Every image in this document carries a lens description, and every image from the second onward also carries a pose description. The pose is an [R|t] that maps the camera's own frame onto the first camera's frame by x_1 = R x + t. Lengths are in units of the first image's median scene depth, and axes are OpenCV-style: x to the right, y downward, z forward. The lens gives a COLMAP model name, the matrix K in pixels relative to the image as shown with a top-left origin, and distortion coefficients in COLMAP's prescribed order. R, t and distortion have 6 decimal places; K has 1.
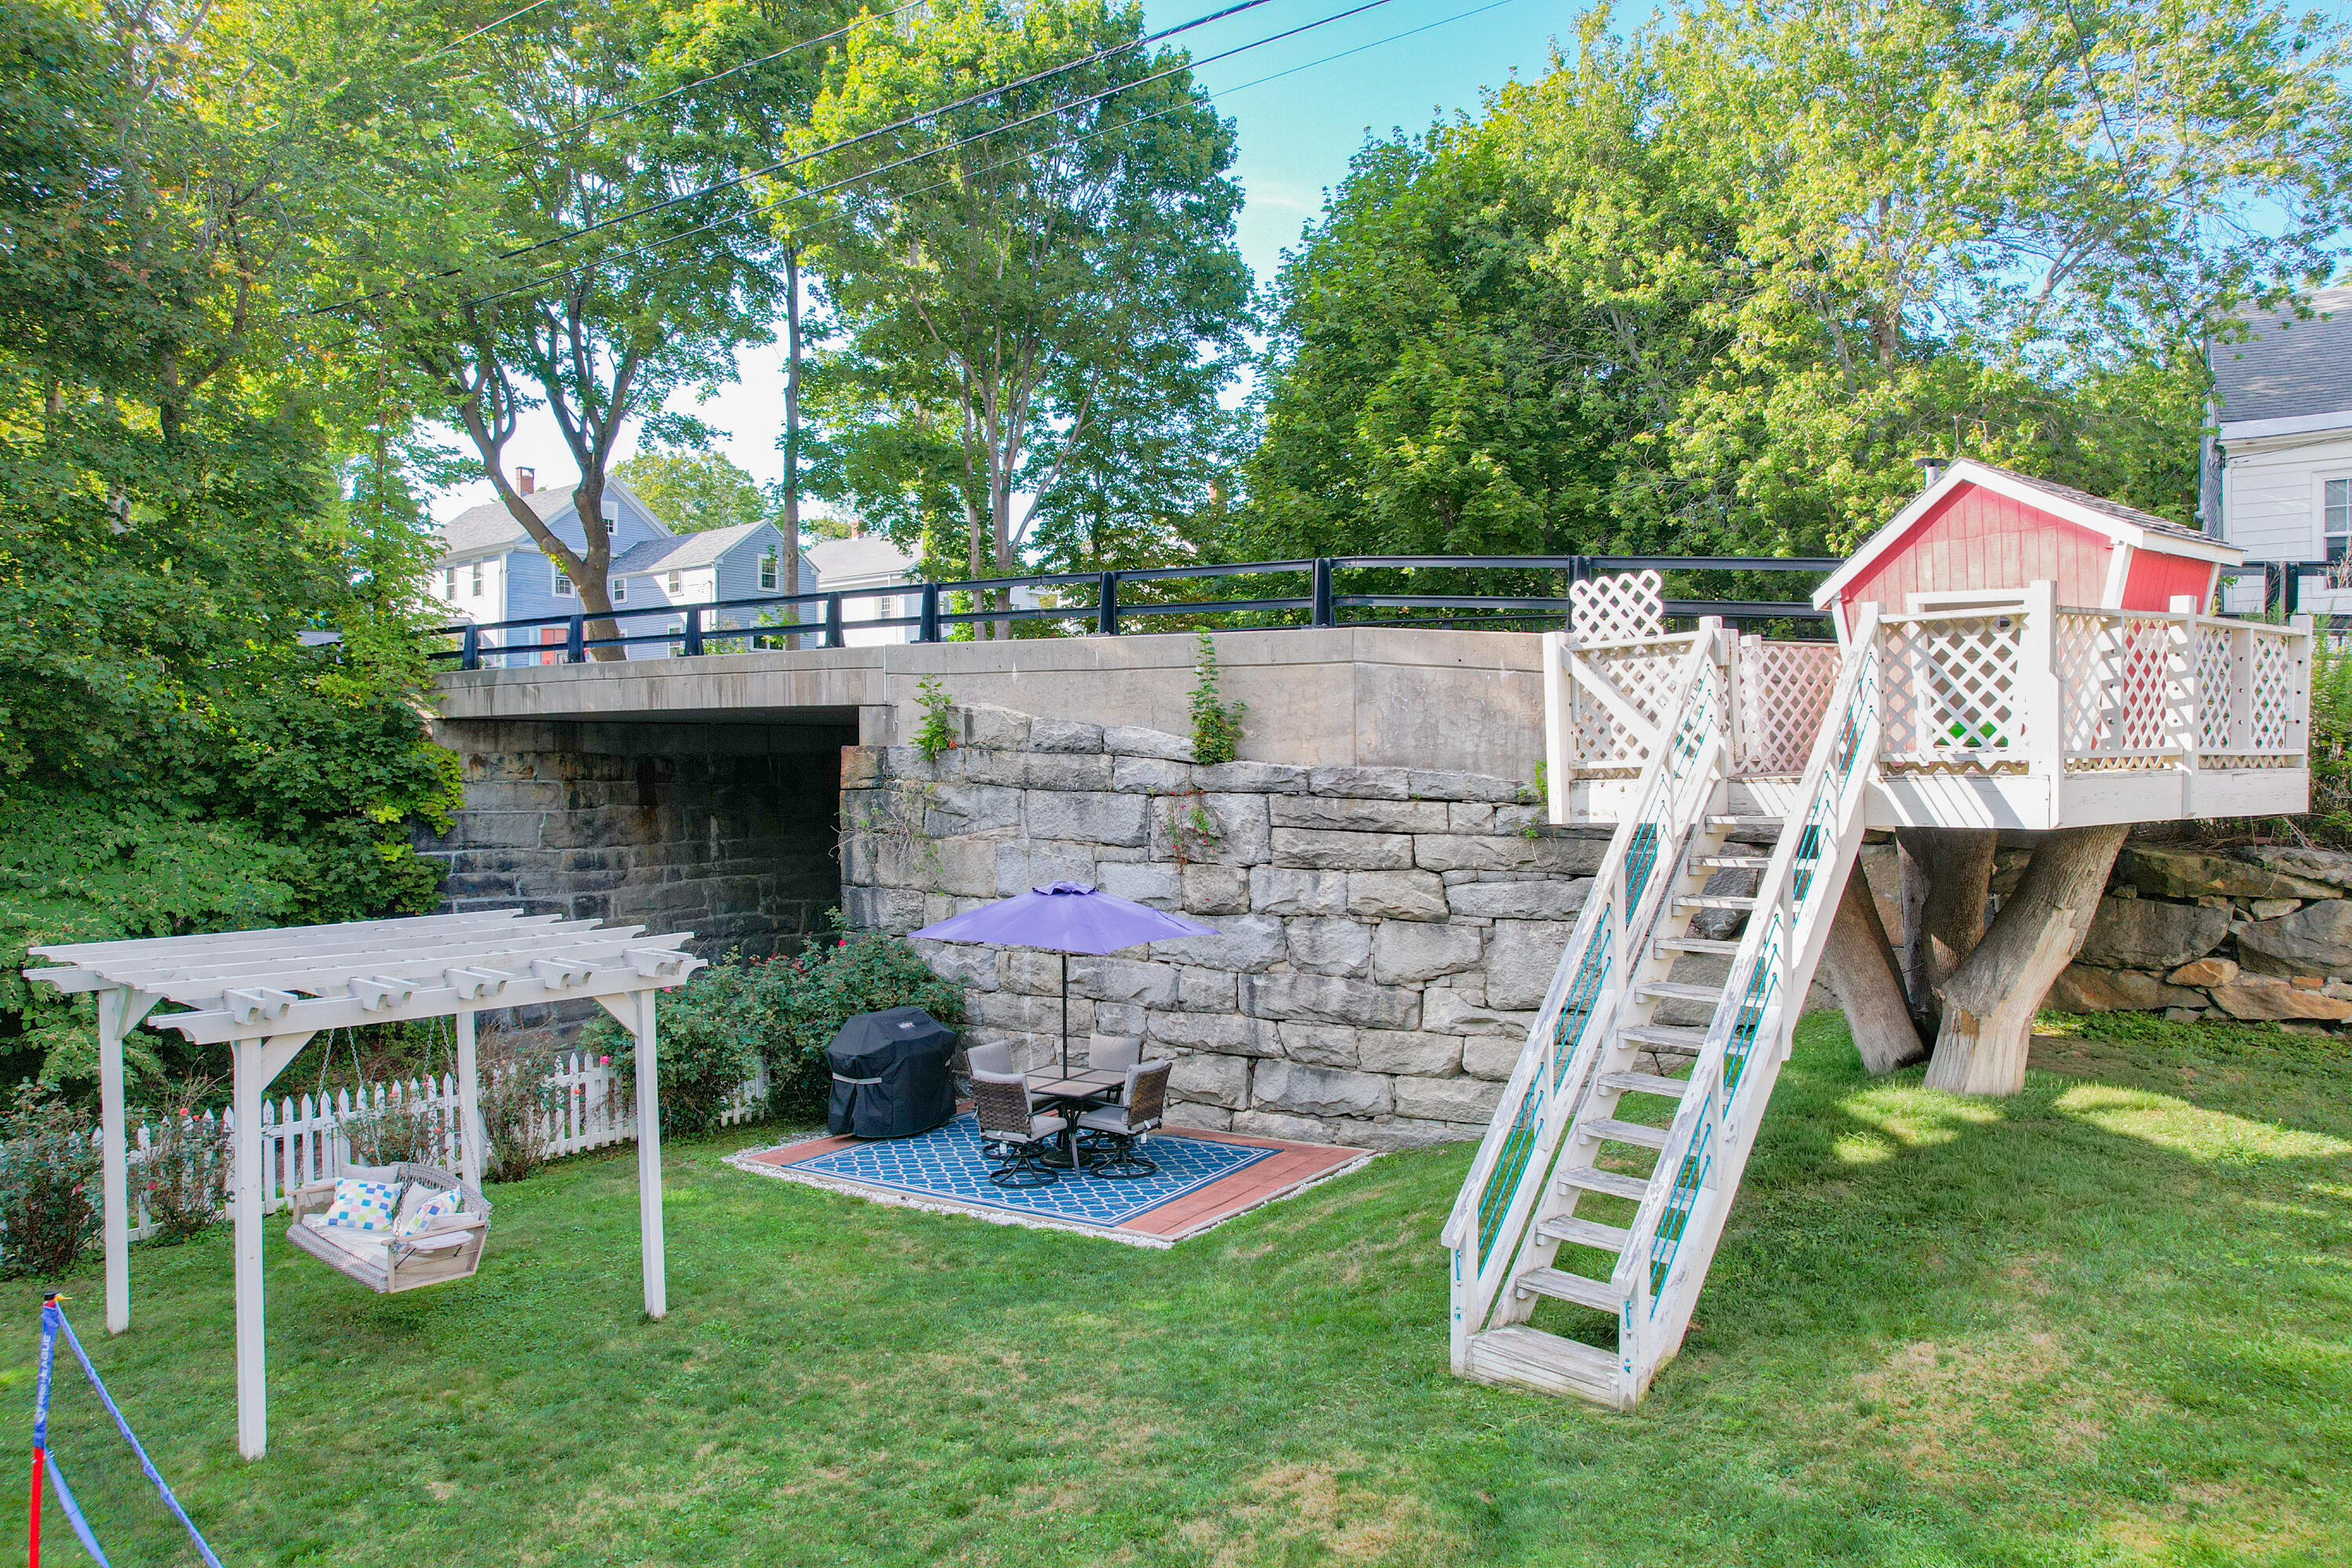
lens RADIAL K [[1502.7, 0, 1159.3], [0, 1502.7, 767.2], [0, 0, 1]] dist [-0.064665, 0.053490]
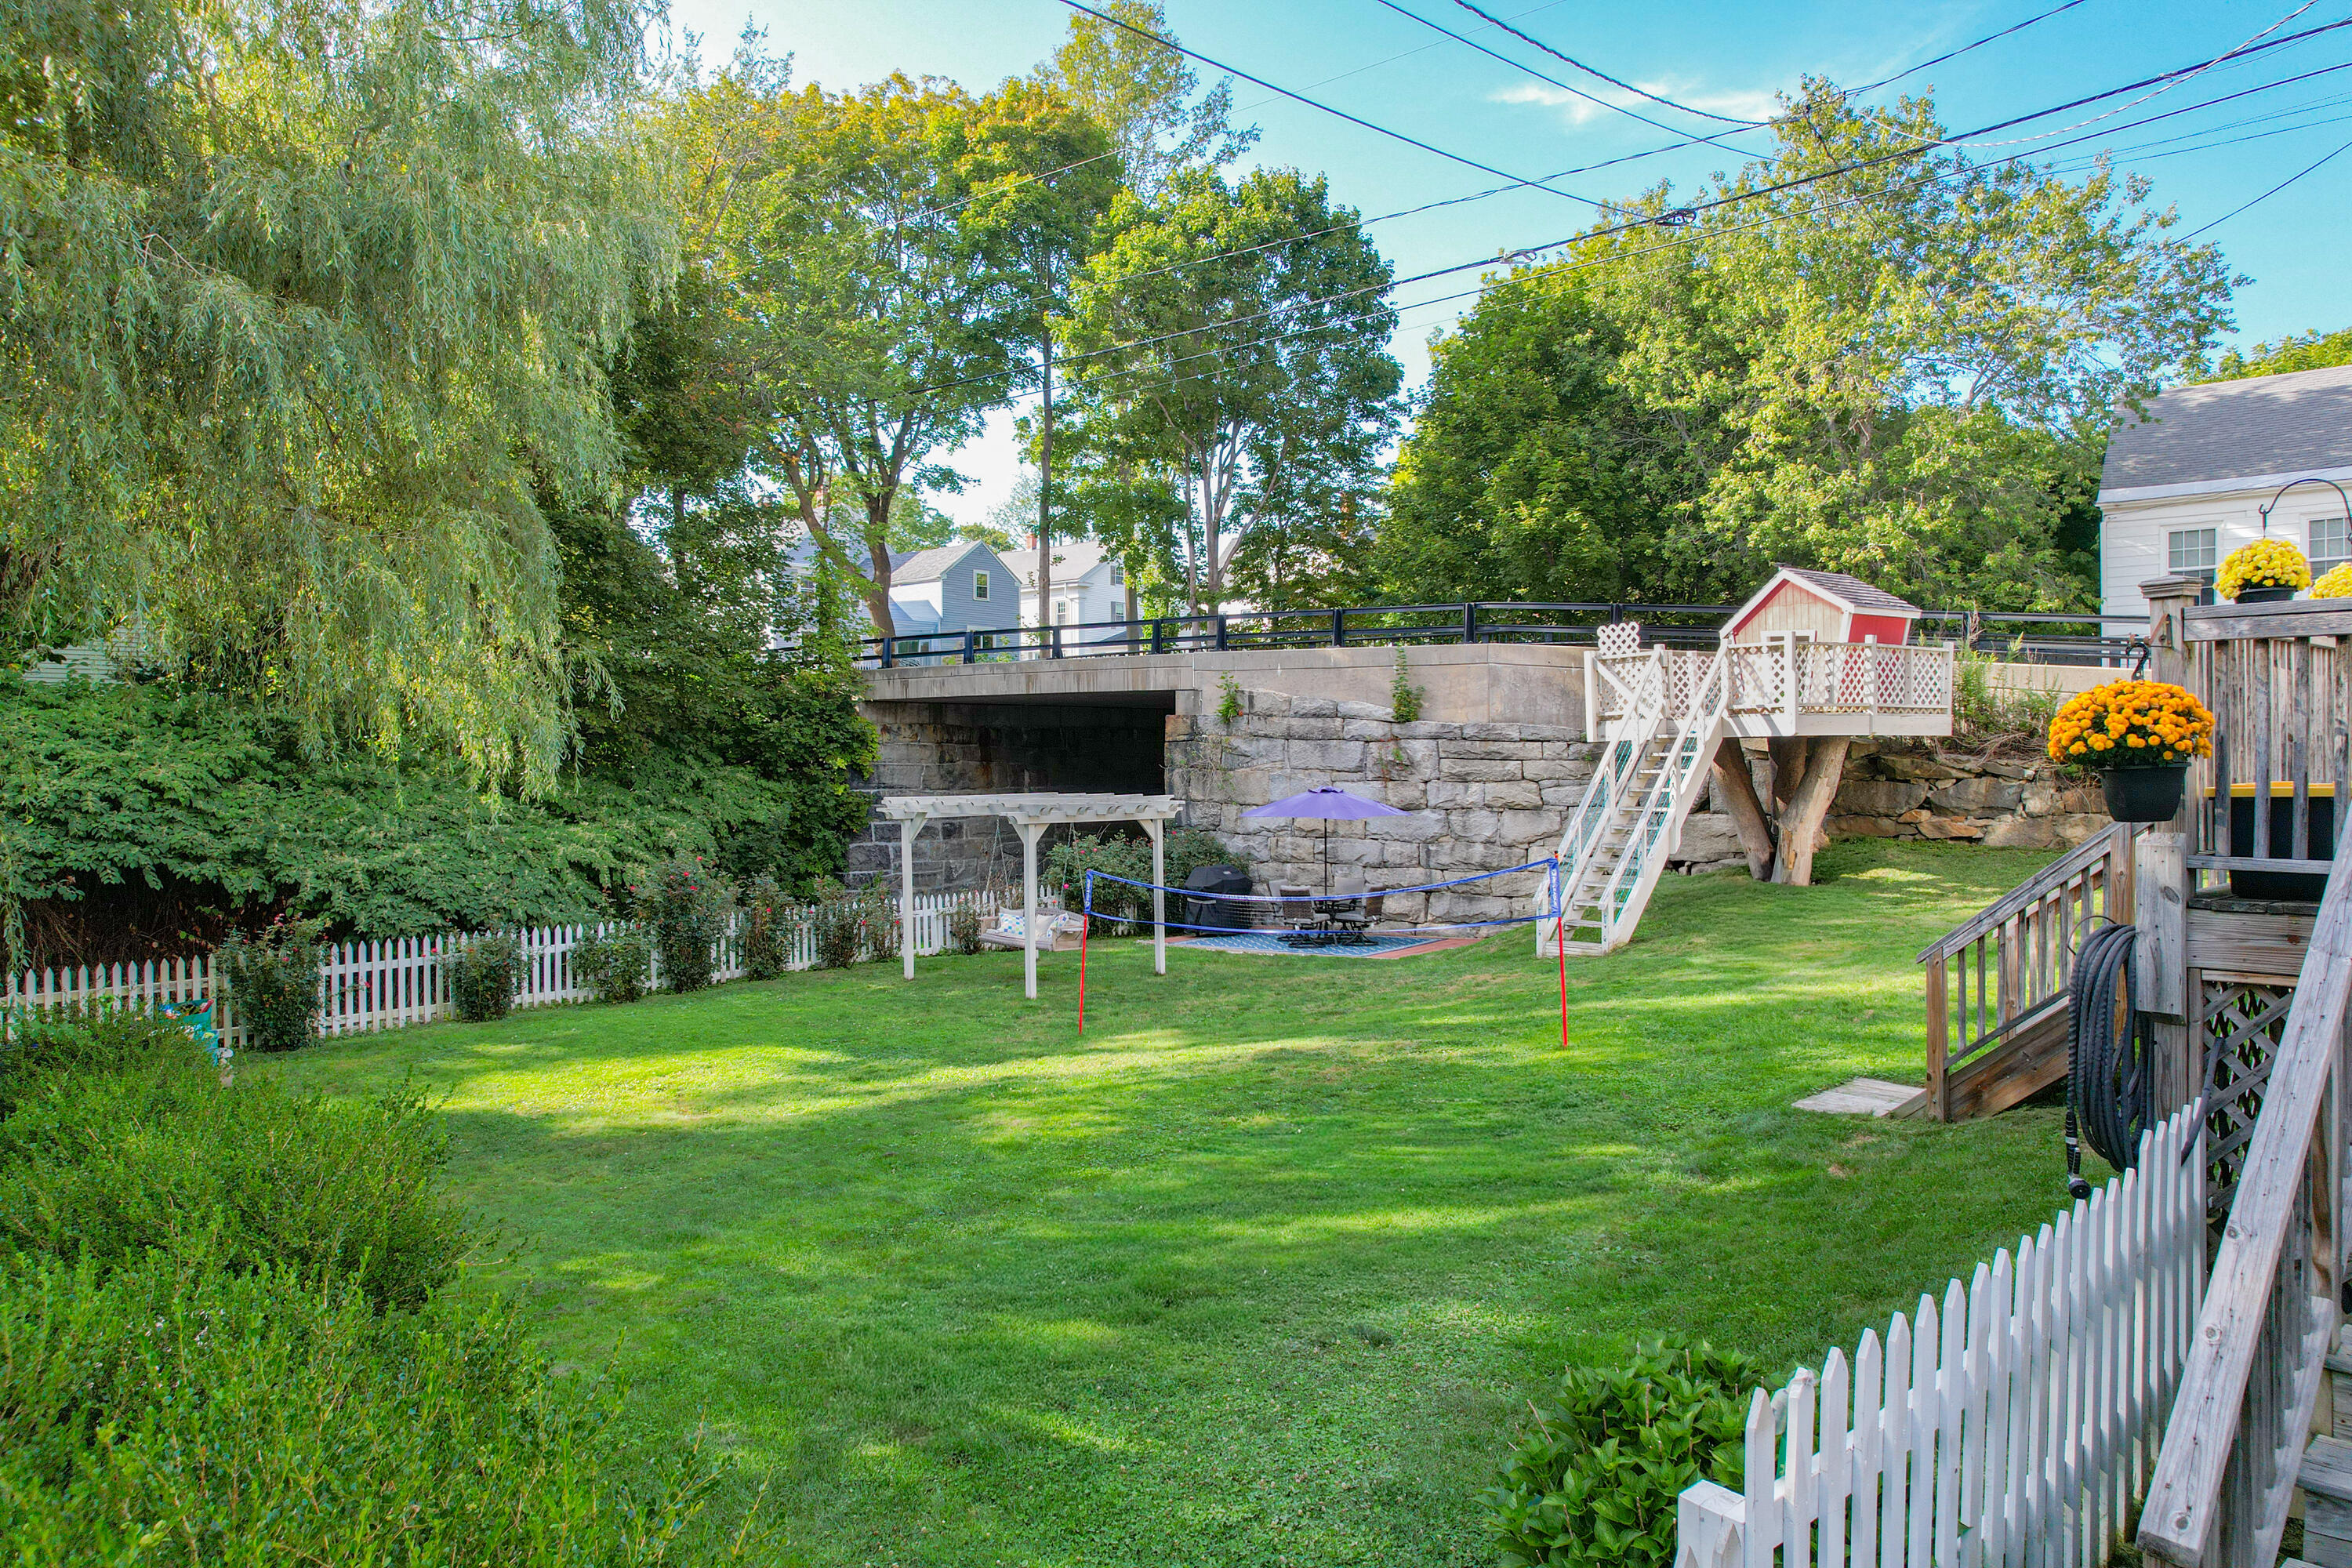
lens RADIAL K [[1502.7, 0, 1159.2], [0, 1502.7, 775.4], [0, 0, 1]] dist [-0.064665, 0.053490]
pose [[0.997360, 0.001515, -0.072599, -0.120415], [-0.000792, 0.999950, 0.009983, 0.041498], [0.072610, -0.009899, 0.997311, -0.736167]]
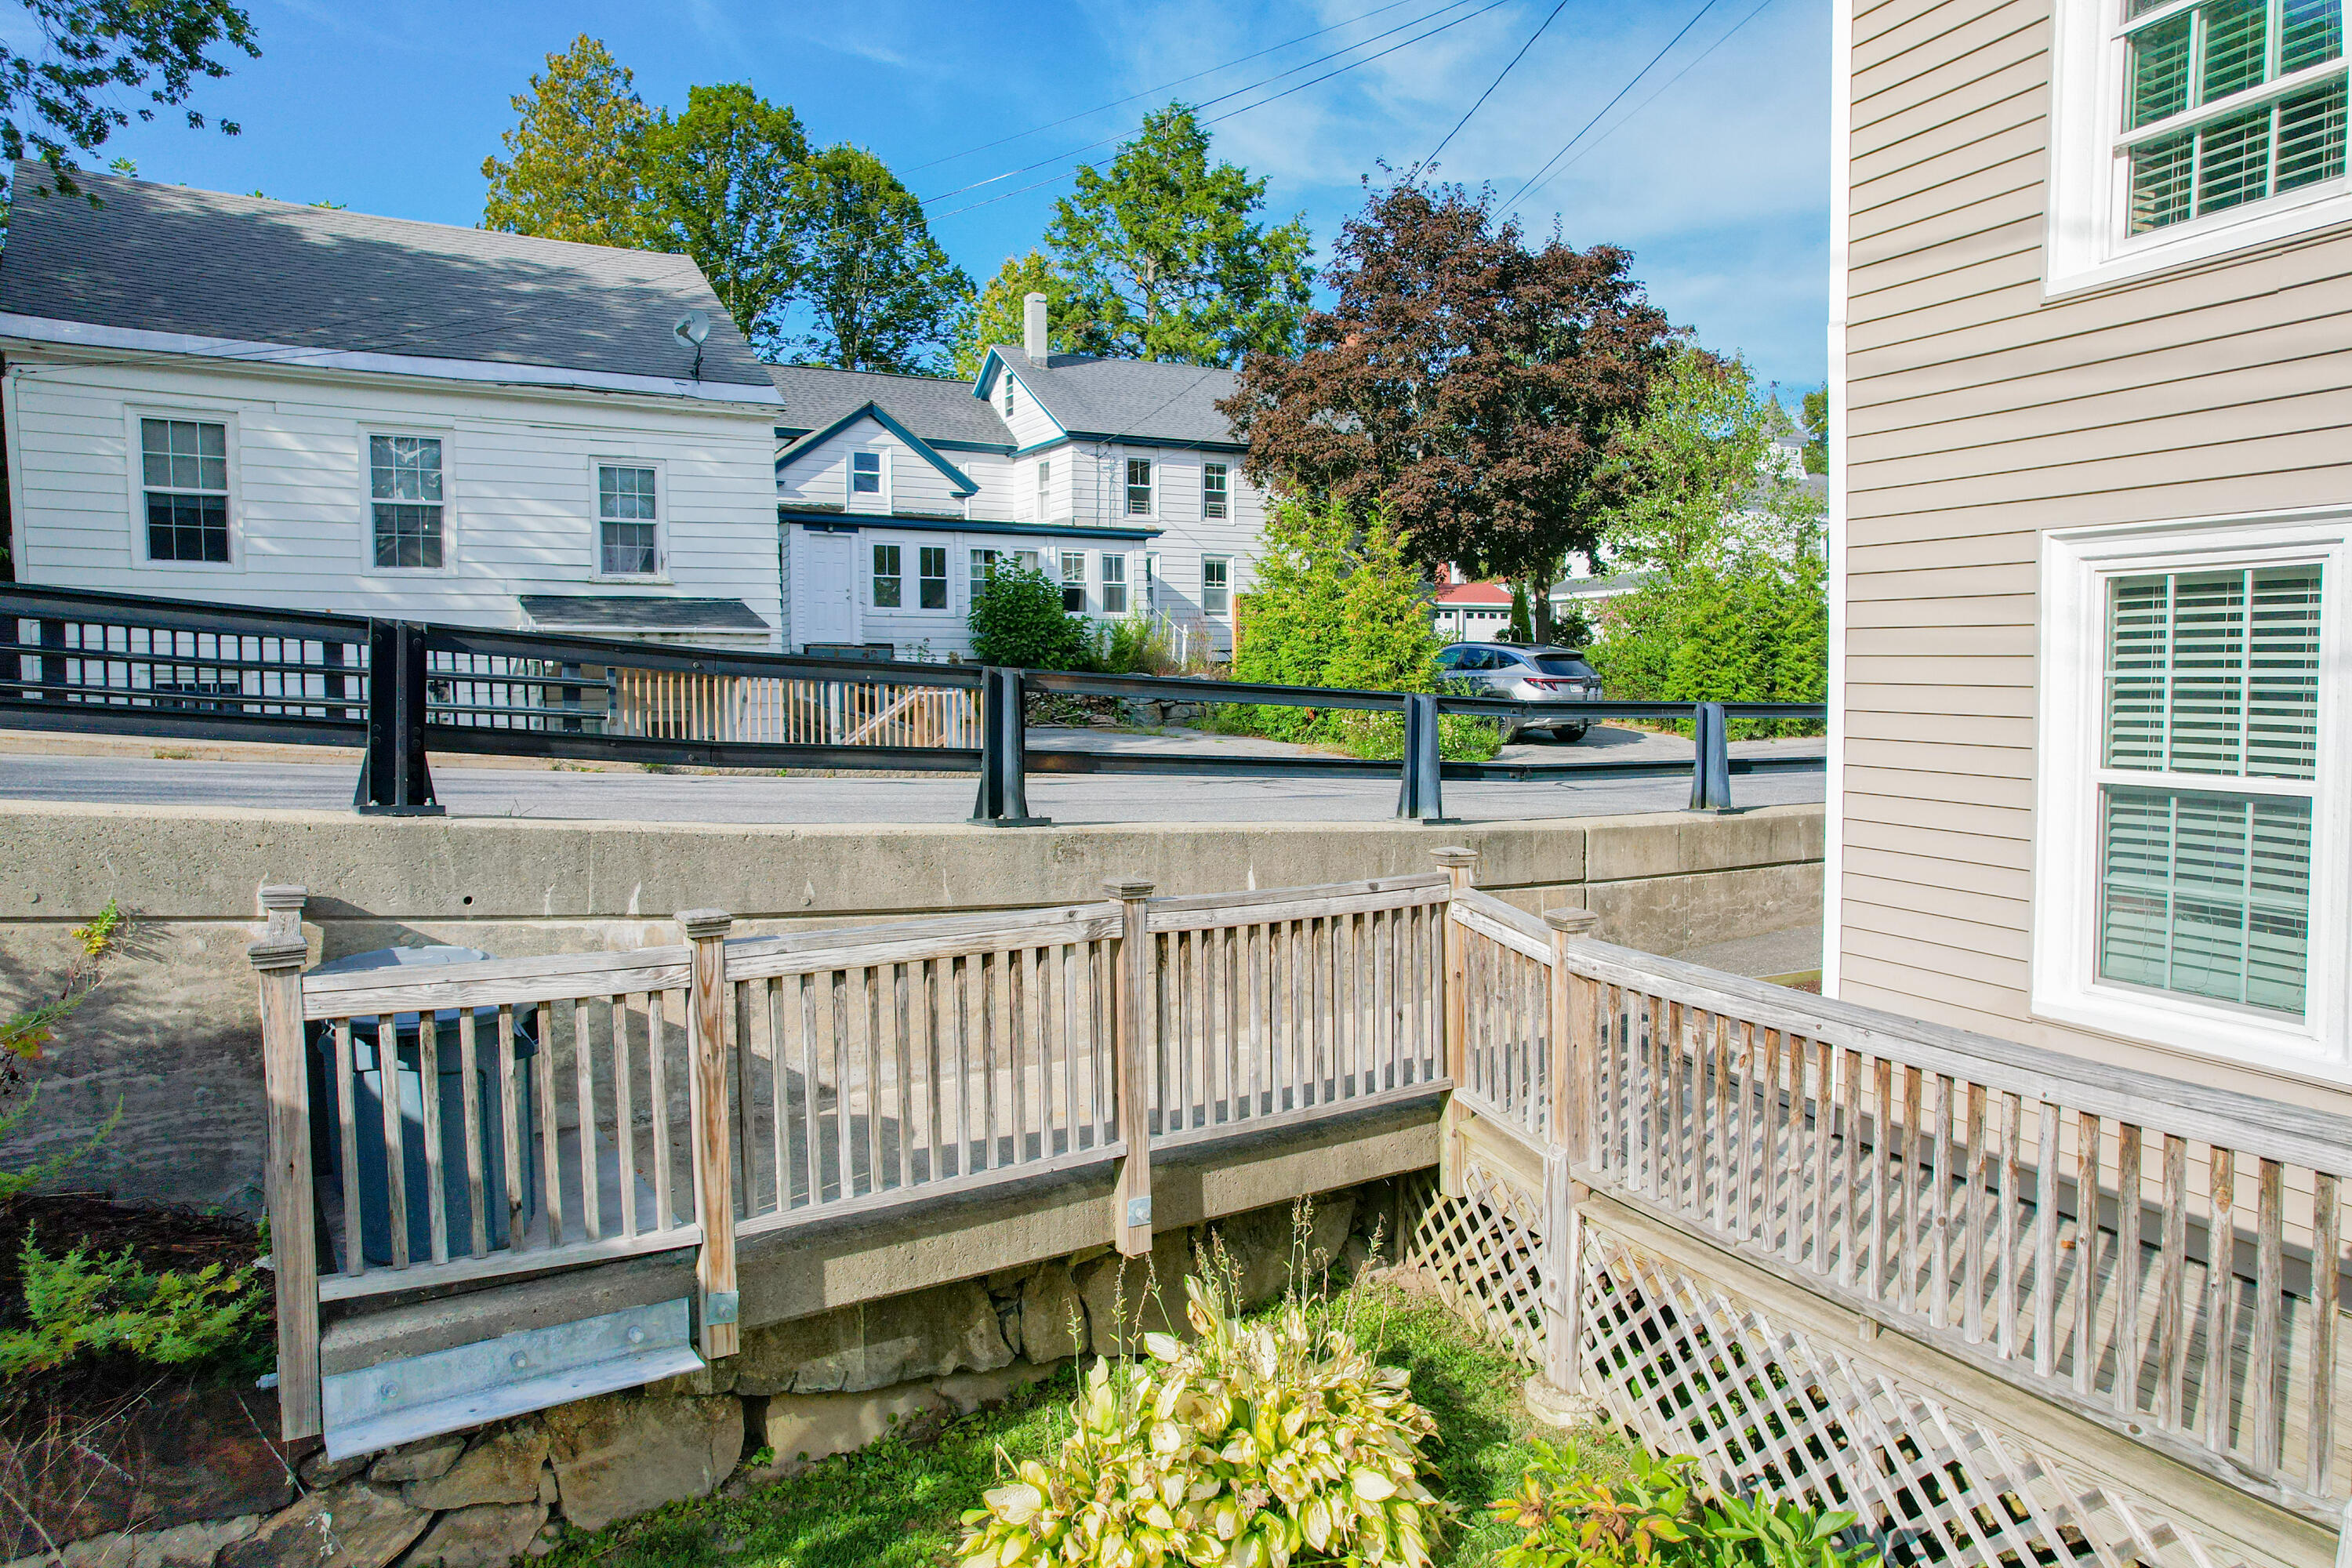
lens RADIAL K [[1502.7, 0, 1150.6], [0, 1502.7, 779.2], [0, 0, 1]] dist [-0.064665, 0.053490]
pose [[0.402638, -0.051630, 0.913902, 0.427631], [0.006562, 0.998545, 0.053521, -0.063907], [-0.915336, -0.015553, 0.402391, 0.301560]]
